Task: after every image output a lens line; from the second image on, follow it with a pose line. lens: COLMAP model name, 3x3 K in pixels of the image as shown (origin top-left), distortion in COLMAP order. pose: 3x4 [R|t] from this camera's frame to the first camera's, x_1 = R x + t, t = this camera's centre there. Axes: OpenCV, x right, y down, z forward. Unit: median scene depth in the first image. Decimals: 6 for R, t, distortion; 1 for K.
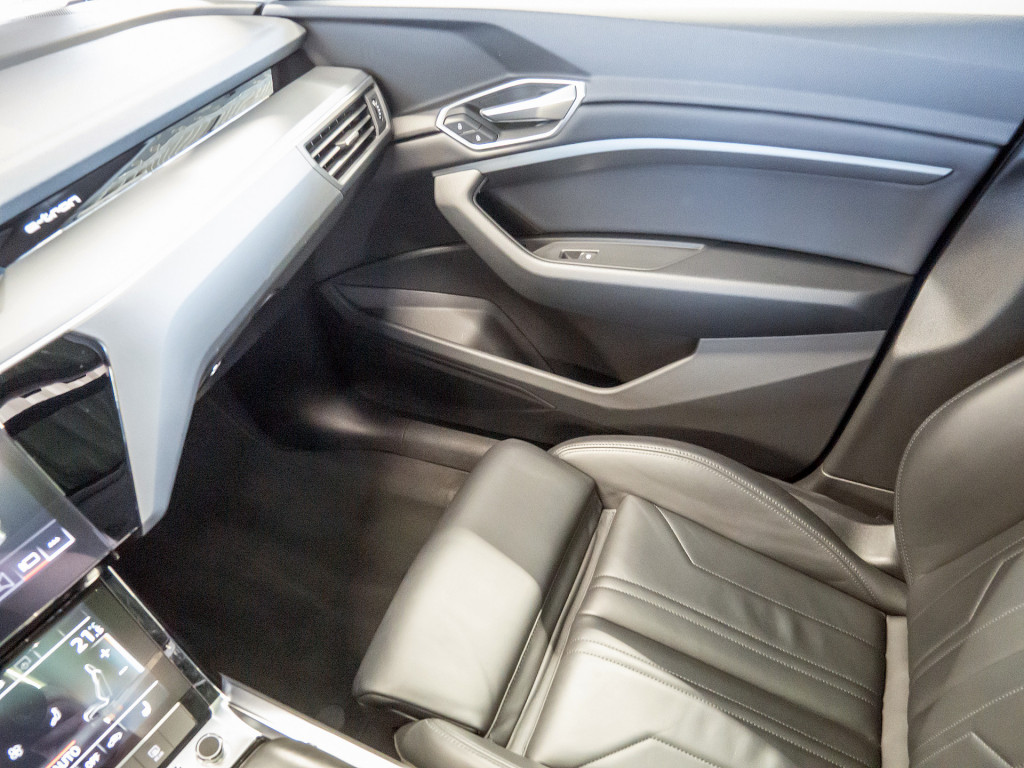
lens RADIAL K [[741.8, 0, 512.0], [0, 741.8, 384.0], [0, 0, 1]] dist [-0.046273, 0.008034]
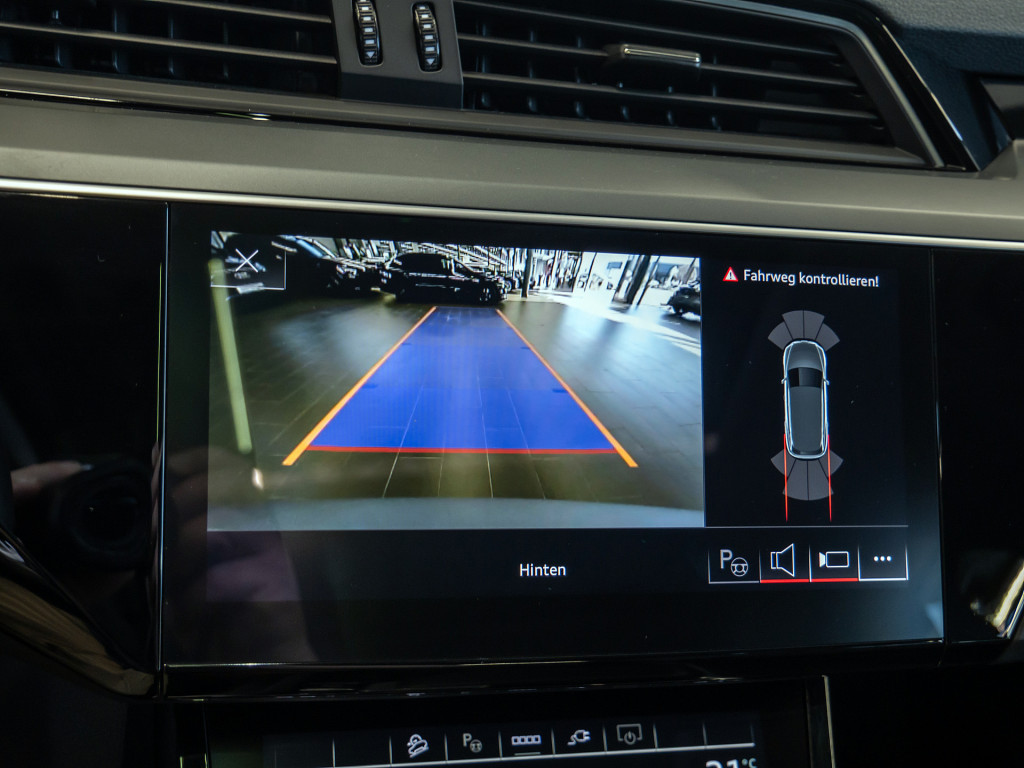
lens RADIAL K [[1353.0, 0, 512.0], [0, 1353.0, 384.0], [0, 0, 1]] dist [-0.020658, 0.139808]
pose [[0.700605, 0.453666, -0.550763, -0.295296], [-0.595956, 0.796512, -0.102003, 0.316678], [0.392414, 0.399695, 0.828405, 0.057496]]
